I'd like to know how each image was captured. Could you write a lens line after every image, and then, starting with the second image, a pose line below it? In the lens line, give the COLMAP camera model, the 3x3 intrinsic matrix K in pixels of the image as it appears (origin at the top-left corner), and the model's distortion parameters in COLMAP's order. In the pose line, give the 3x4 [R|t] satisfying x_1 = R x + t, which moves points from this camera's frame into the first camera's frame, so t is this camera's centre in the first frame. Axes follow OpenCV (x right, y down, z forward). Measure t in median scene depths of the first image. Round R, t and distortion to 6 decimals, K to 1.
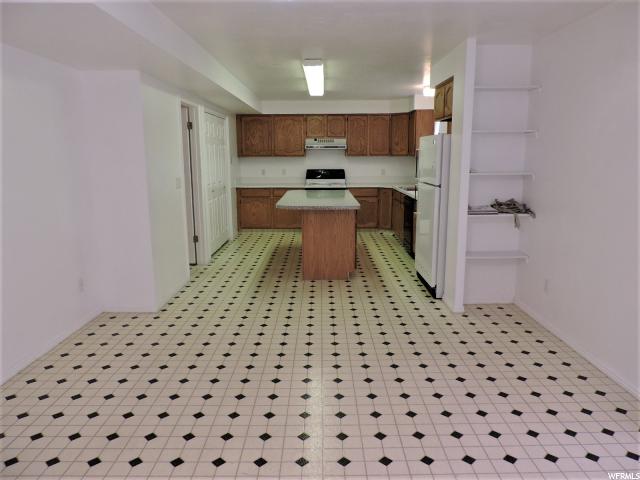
lens RADIAL K [[452.4, 0, 318.8], [0, 452.4, 239.9], [0, 0, 1]] dist [-0.019838, 0.004780]
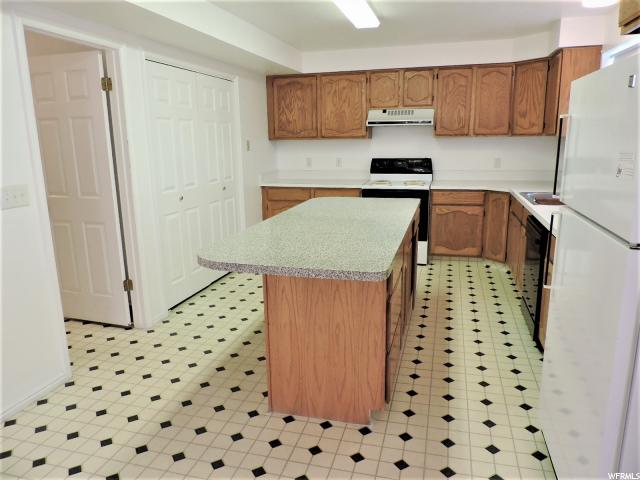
lens RADIAL K [[452.4, 0, 321.2], [0, 452.4, 241.2], [0, 0, 1]] dist [-0.019838, 0.004780]
pose [[0.964886, 0.047732, -0.258294, 0.079742], [-0.037146, 0.998264, 0.045713, -0.067649], [0.260027, -0.034513, 0.964984, 0.370349]]
